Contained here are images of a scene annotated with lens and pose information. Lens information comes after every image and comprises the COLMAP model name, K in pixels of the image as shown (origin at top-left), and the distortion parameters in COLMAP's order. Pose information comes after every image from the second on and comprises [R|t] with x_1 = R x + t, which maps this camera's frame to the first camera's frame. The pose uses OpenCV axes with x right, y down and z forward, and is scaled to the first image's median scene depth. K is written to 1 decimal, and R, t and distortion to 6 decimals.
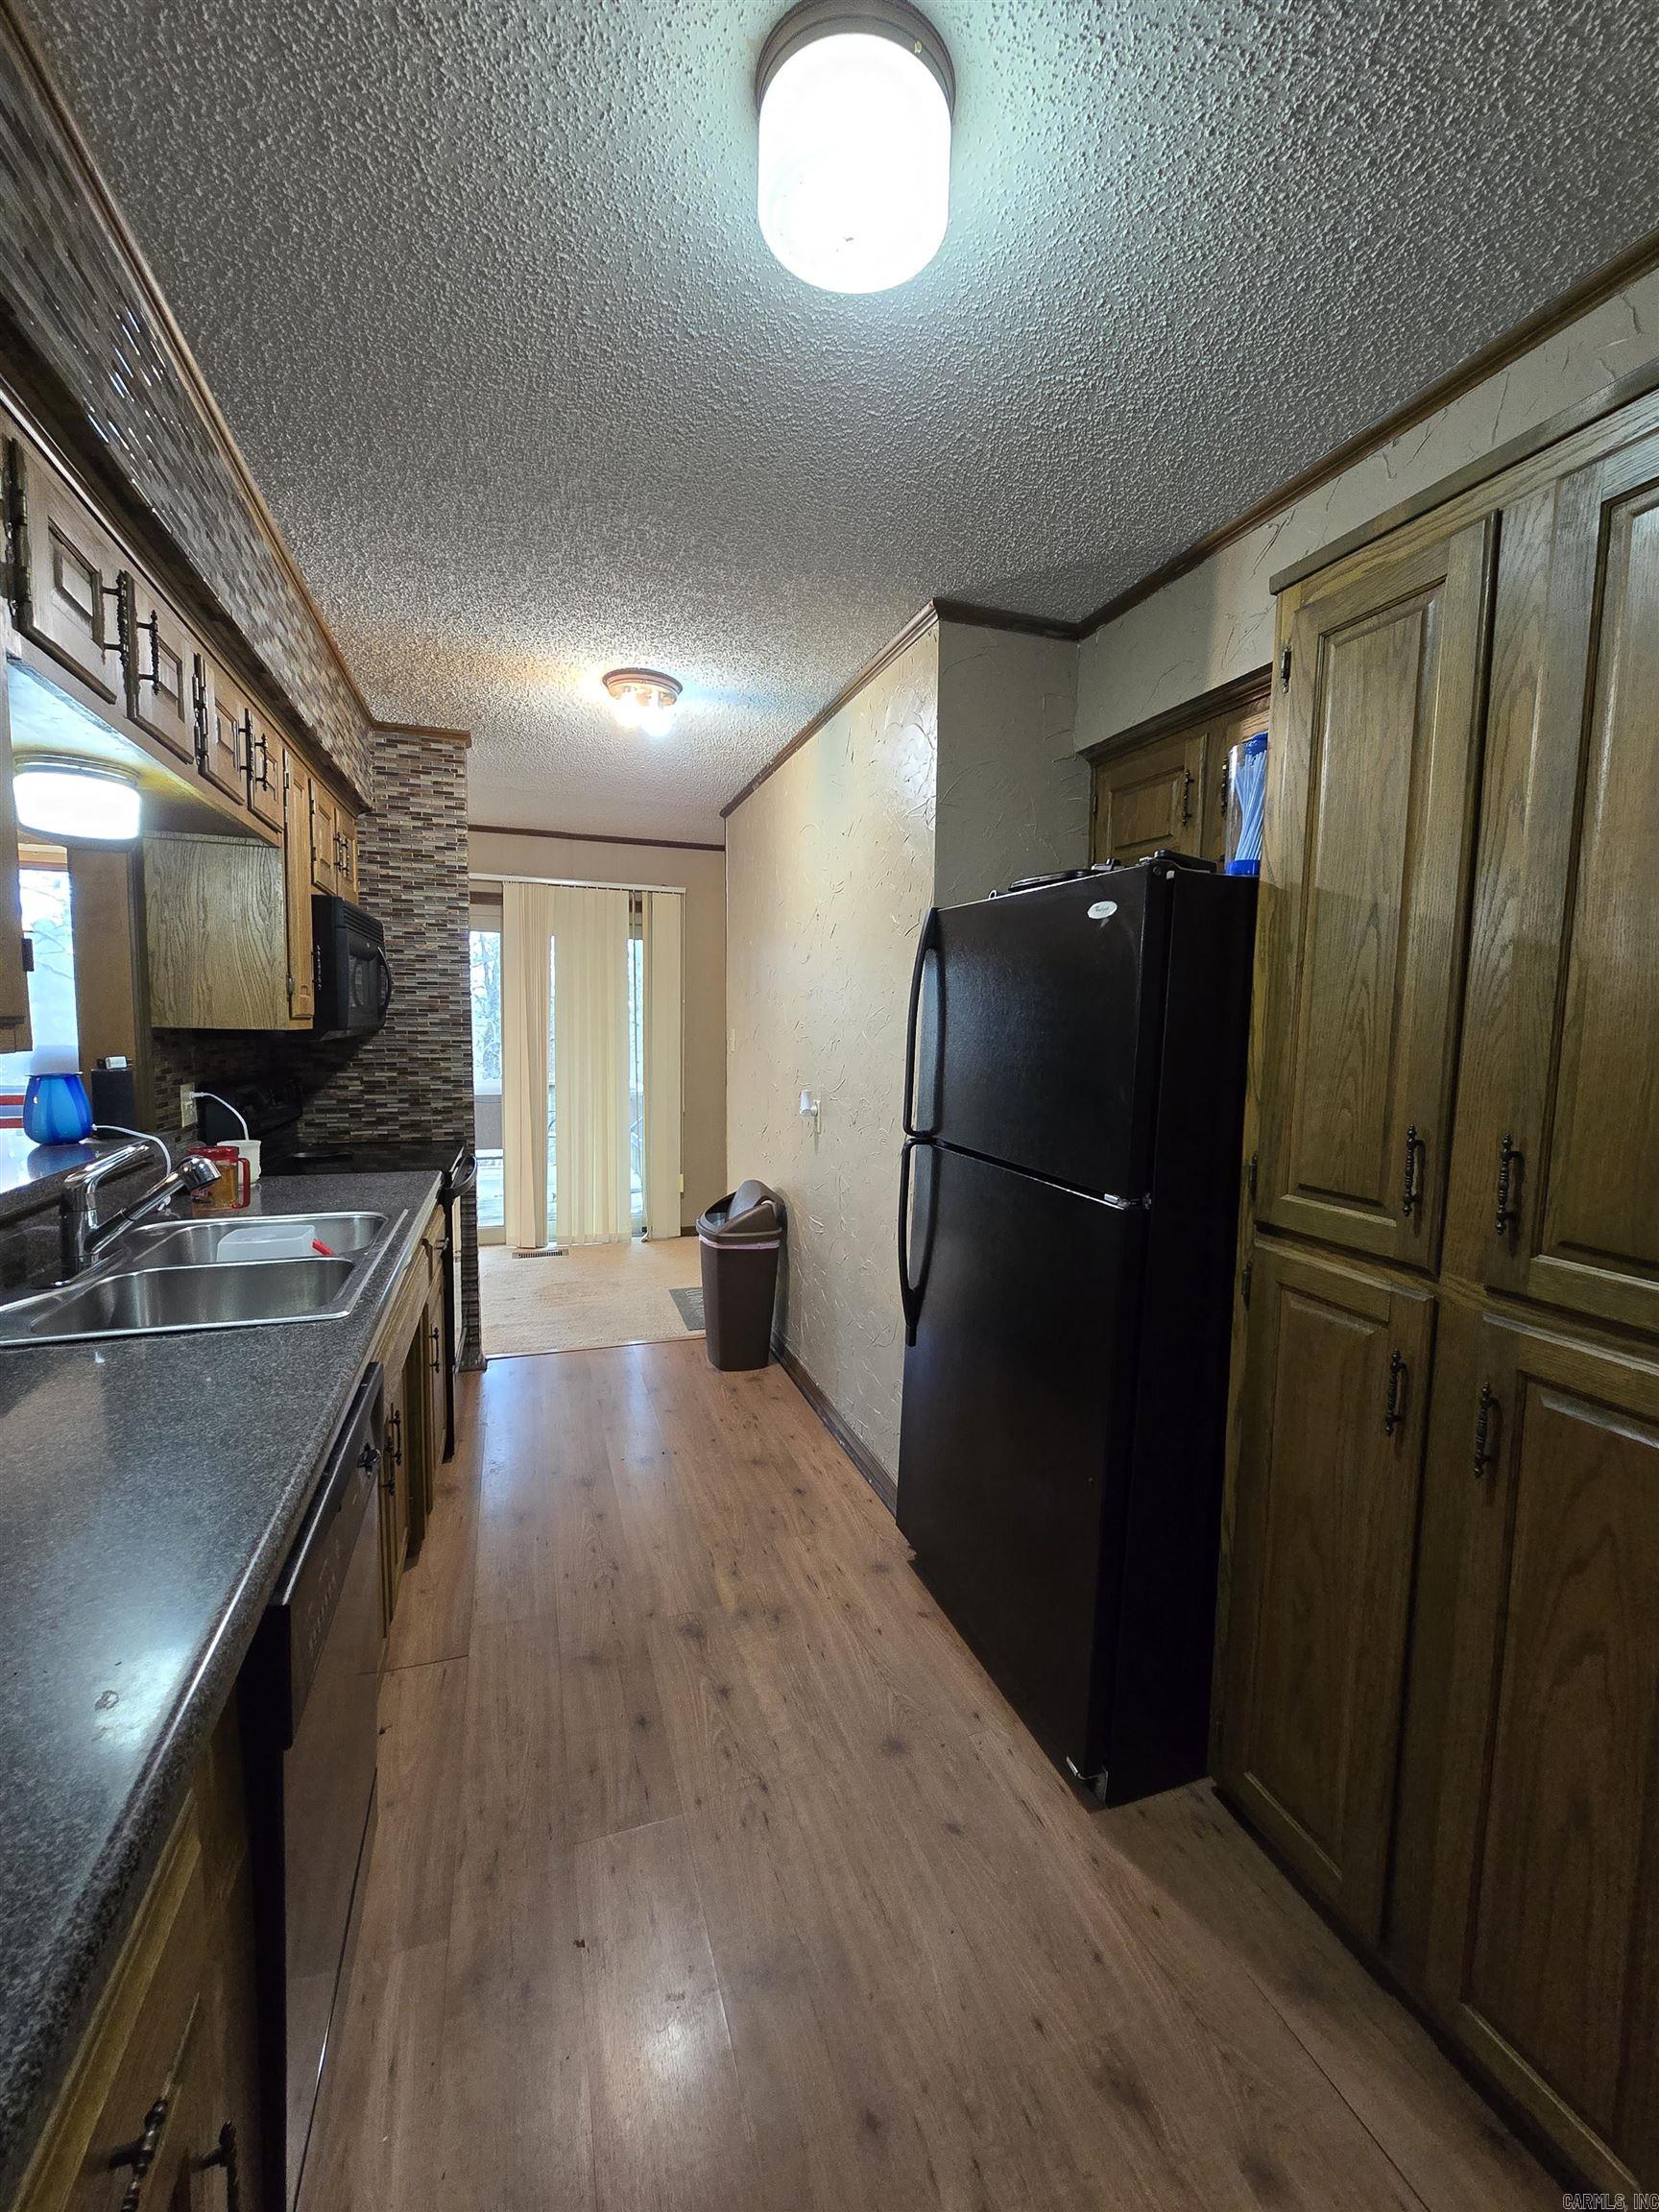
lens RADIAL K [[902.4, 0, 829.5], [0, 902.4, 1111.0], [0, 0, 1]] dist [-0.003352, 0.000086]
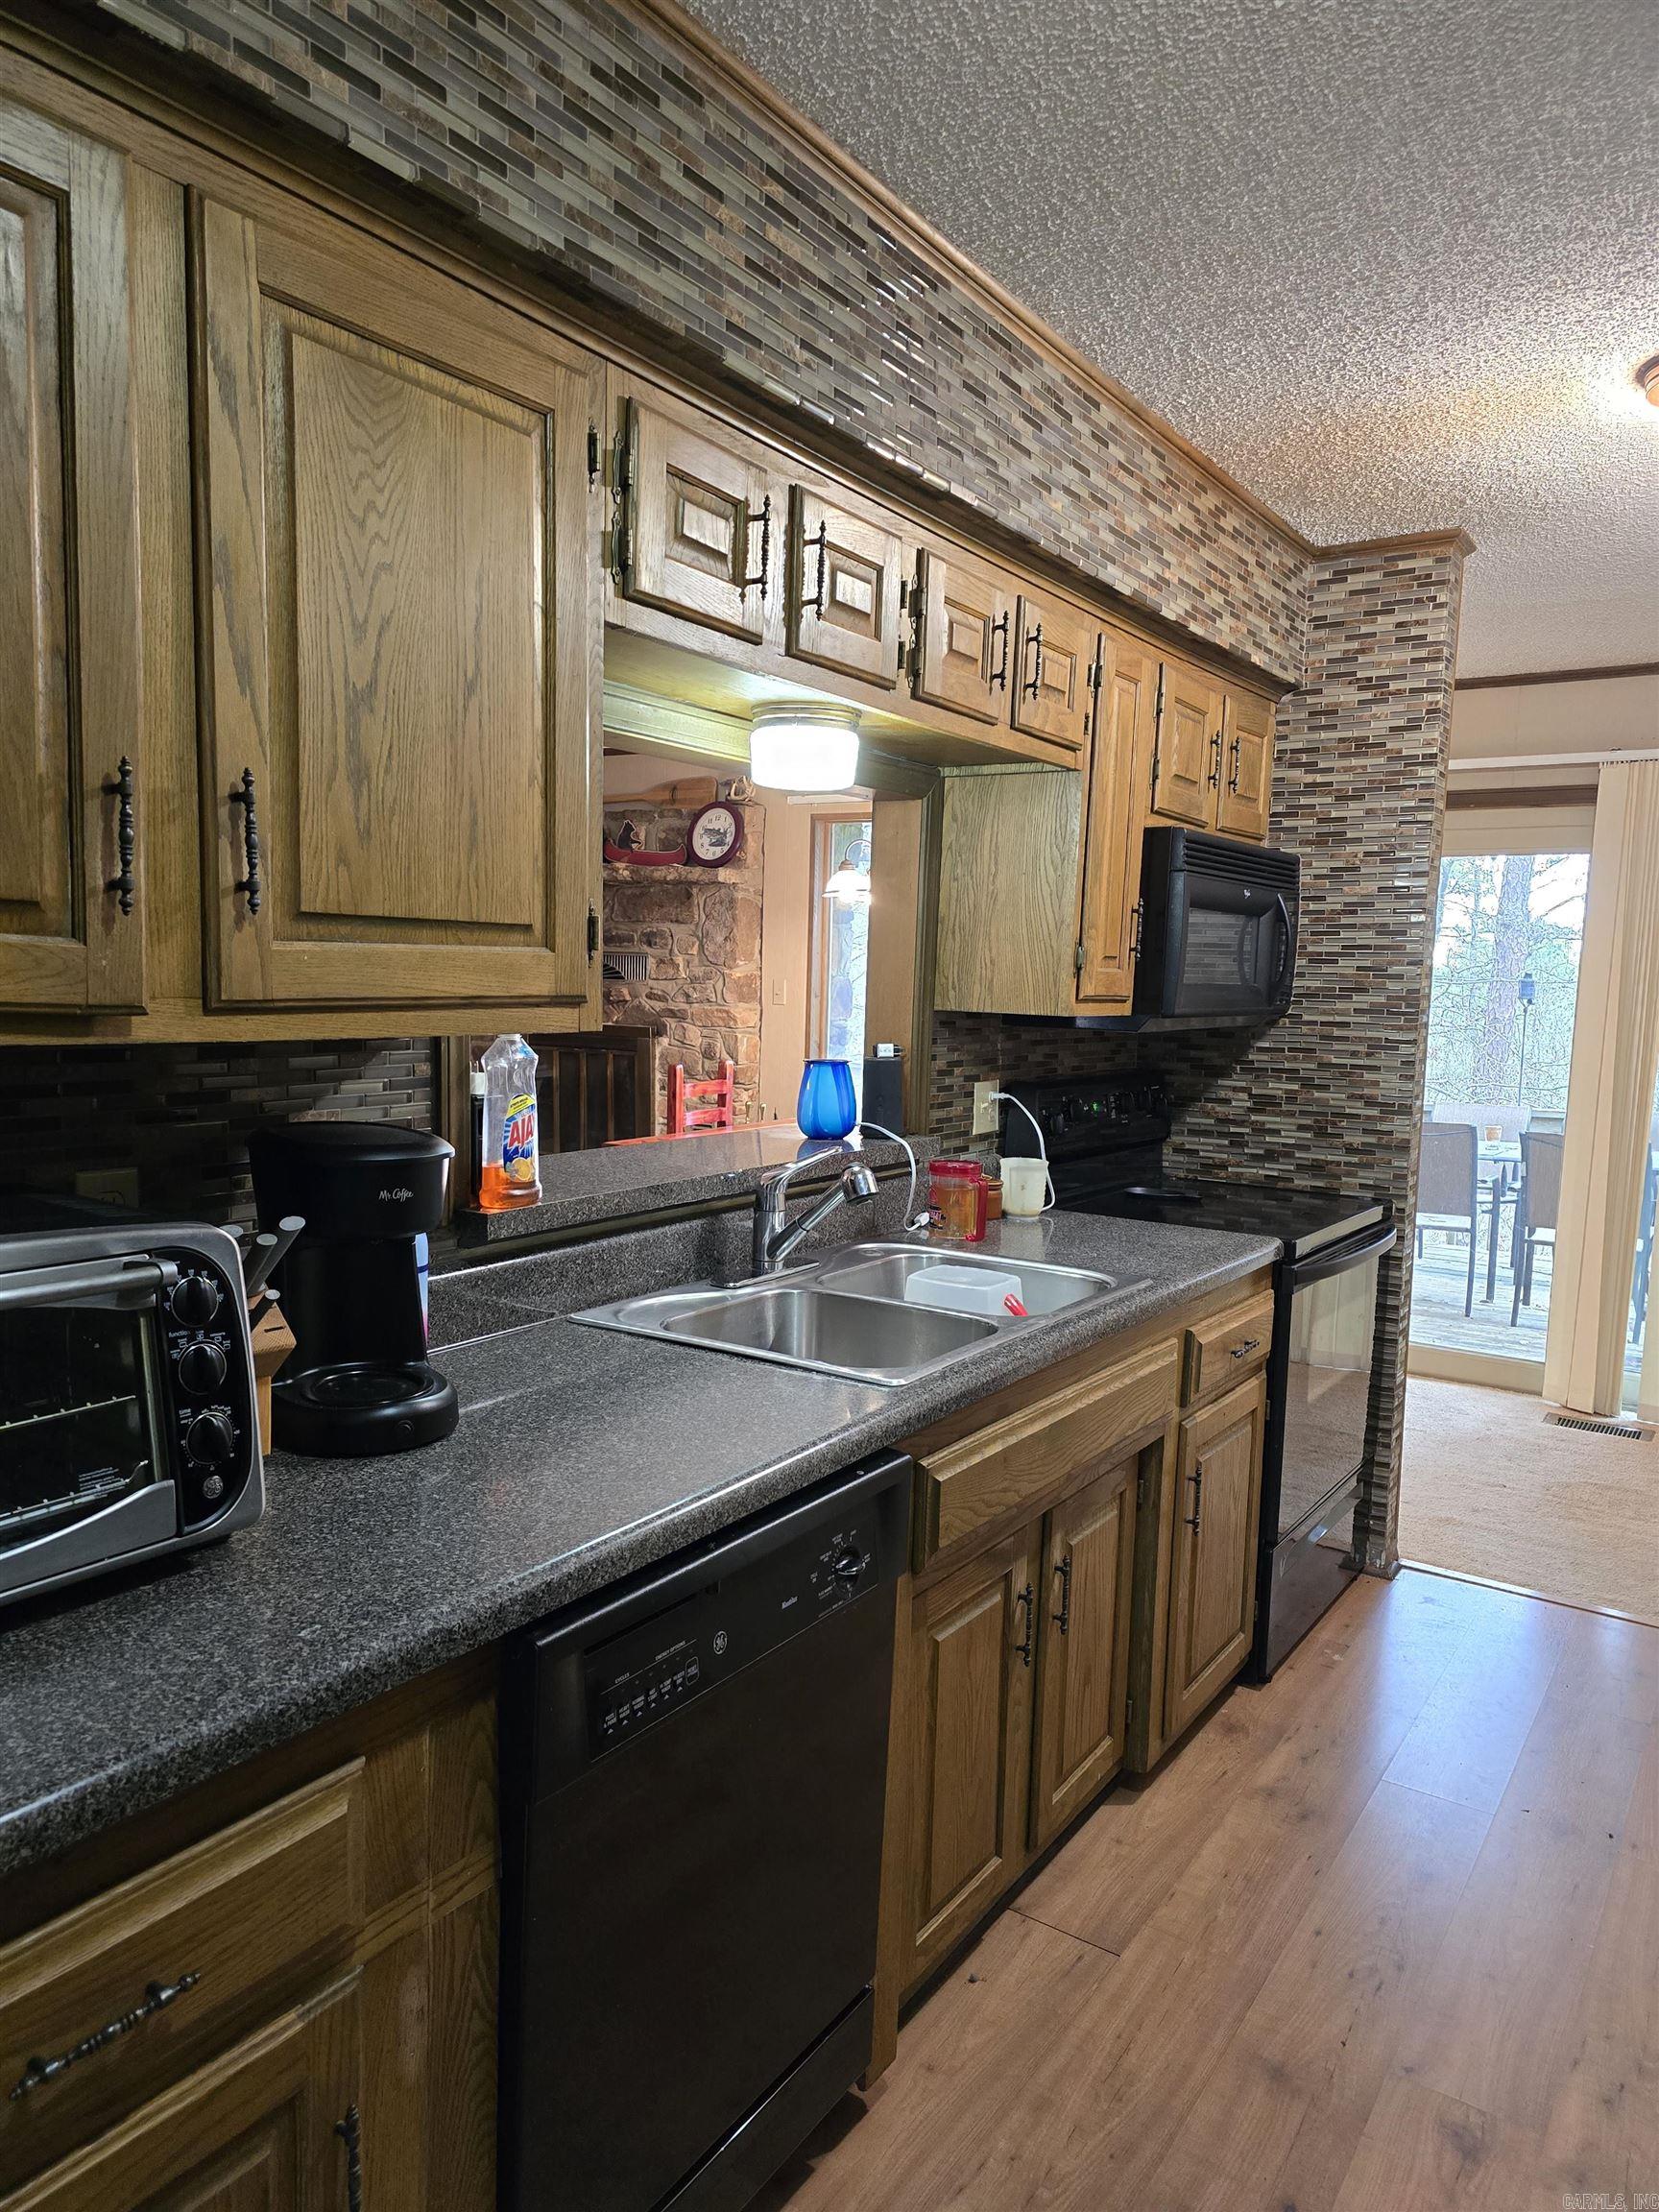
lens RADIAL K [[1481.0, 0, 821.0], [0, 1481.0, 1135.3], [0, 0, 1]] dist [0.077280, -0.067533]
pose [[0.600824, 0.084486, -0.794904, 0.181081], [-0.094722, 0.994918, 0.034149, -0.010224], [0.793749, 0.054777, 0.605773, 0.071781]]
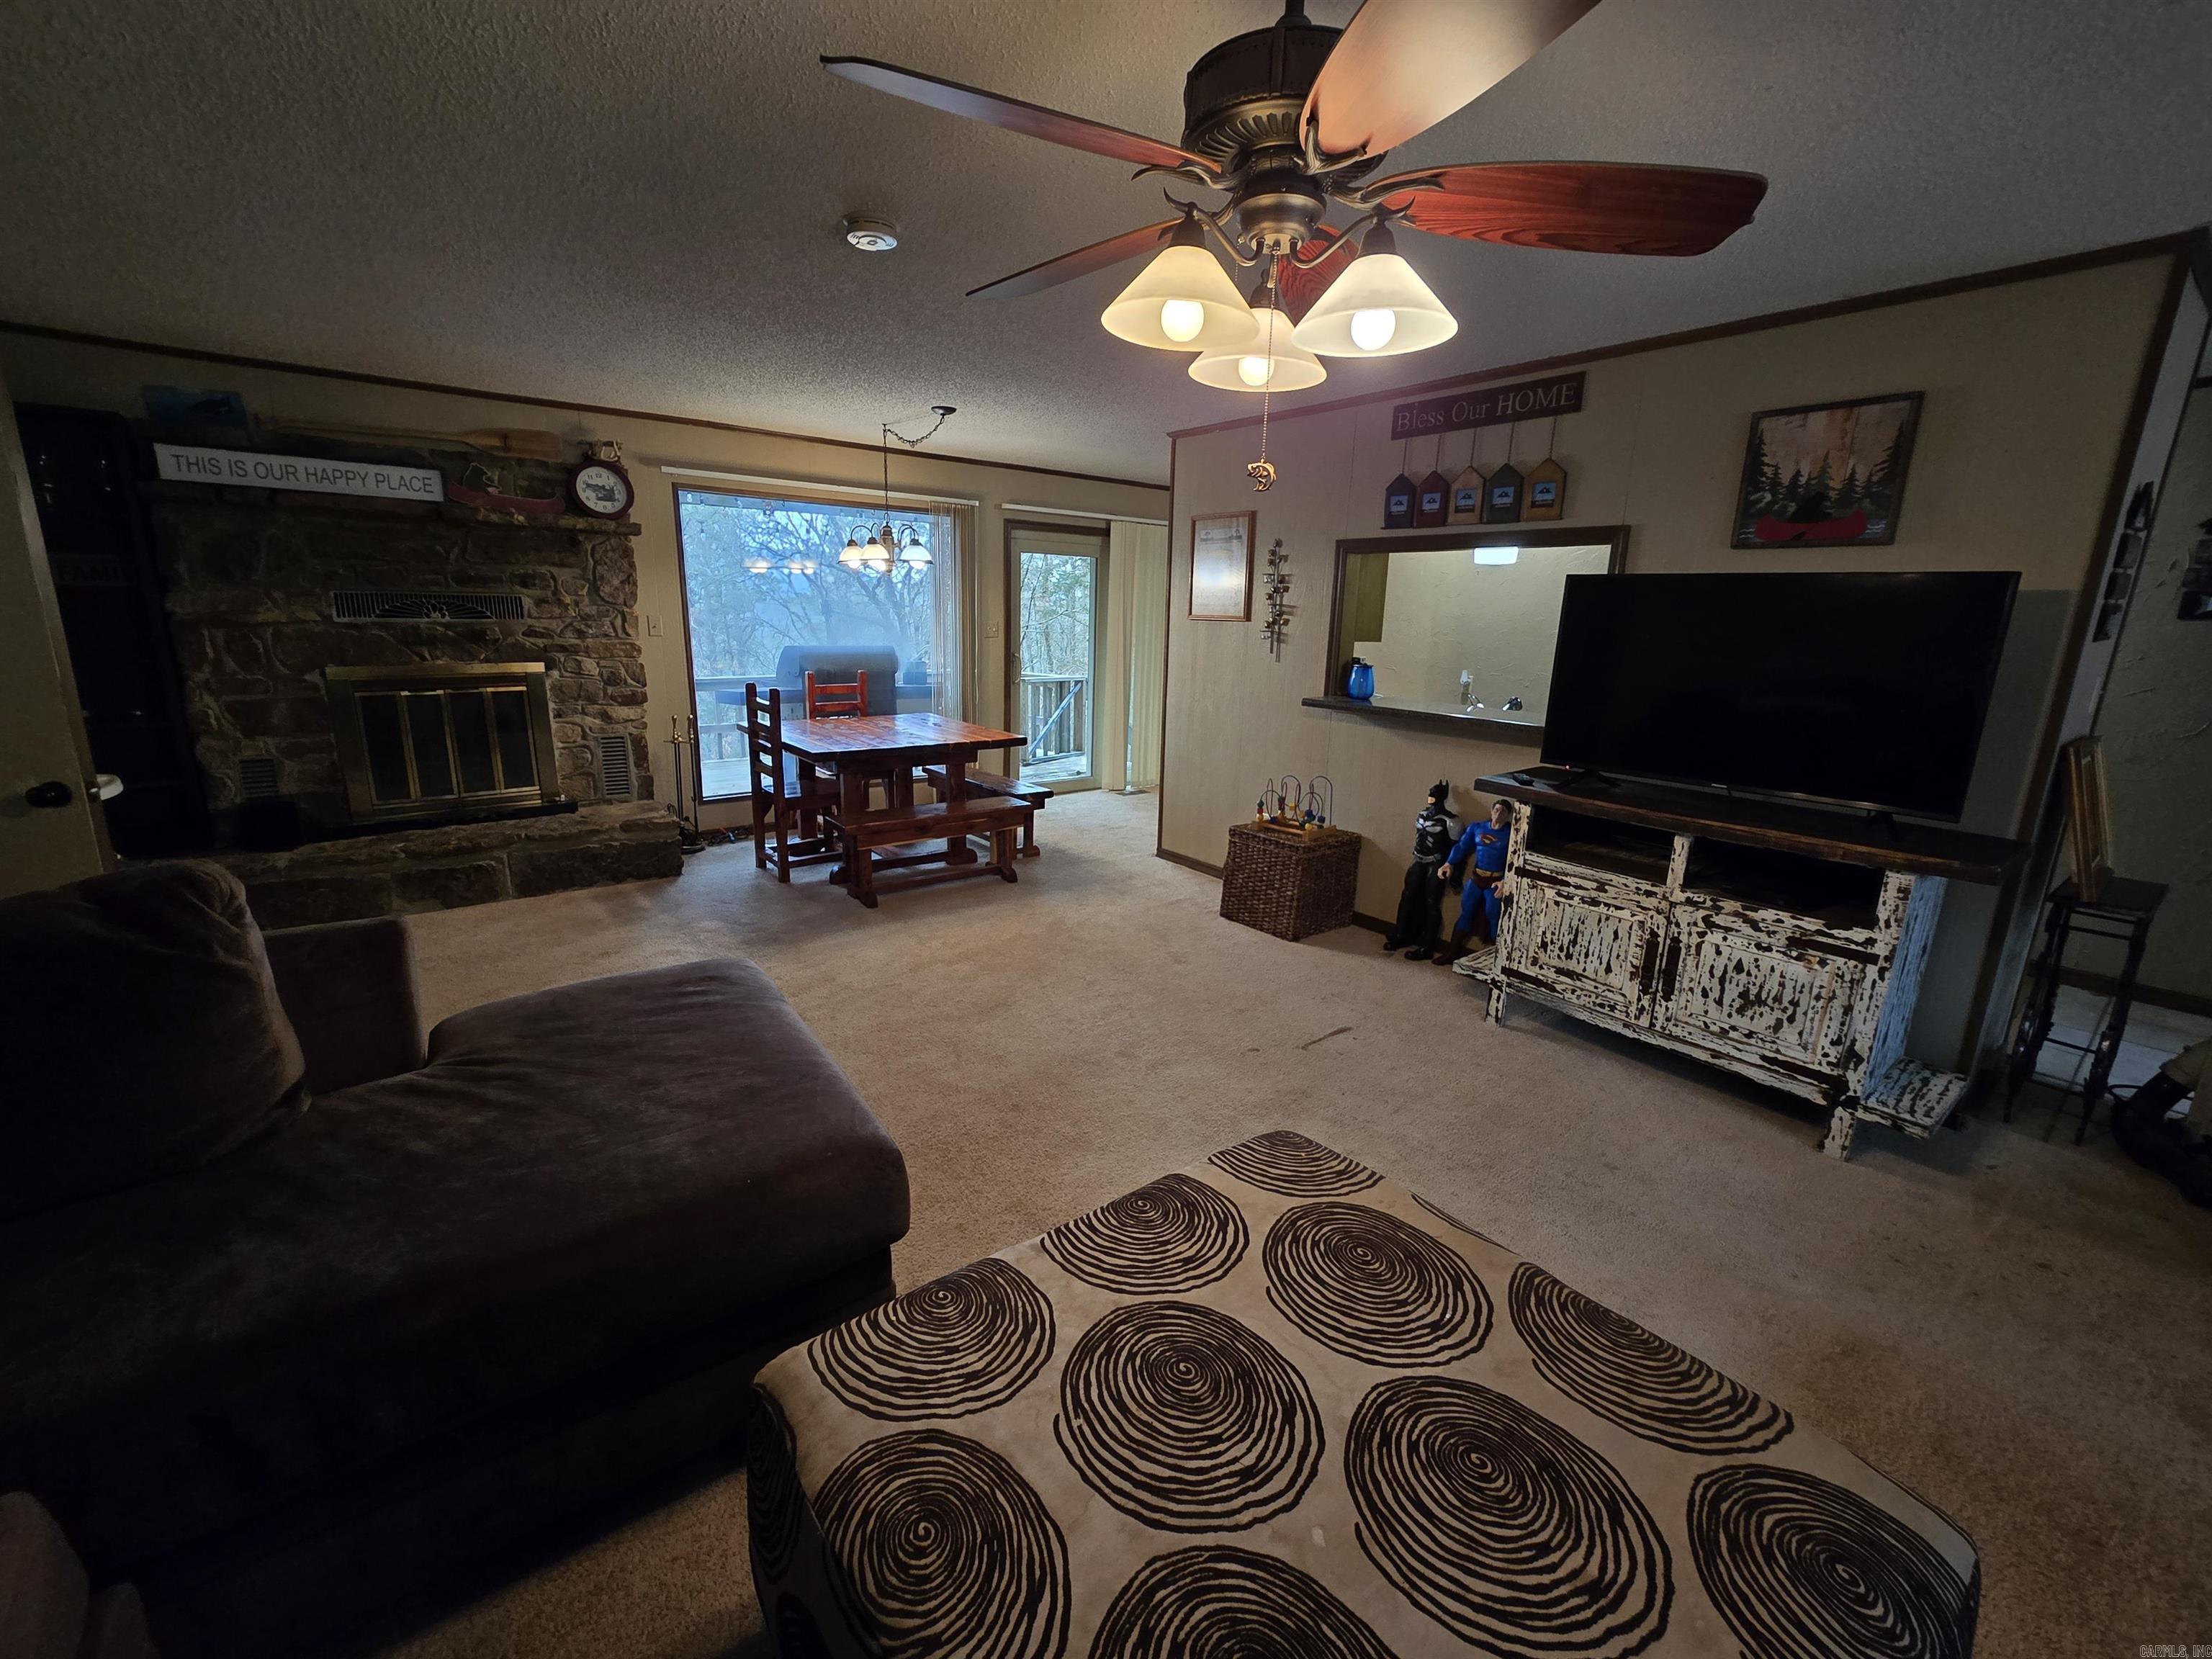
lens RADIAL K [[906.3, 0, 1106.0], [0, 906.3, 824.7], [0, 0, 1]] dist [-0.007273, 0.000945]
pose [[0.943951, -0.075509, 0.321333, -1.346097], [0.029653, 0.988946, 0.145280, 0.005326], [-0.328751, -0.127608, 0.935756, -0.530735]]
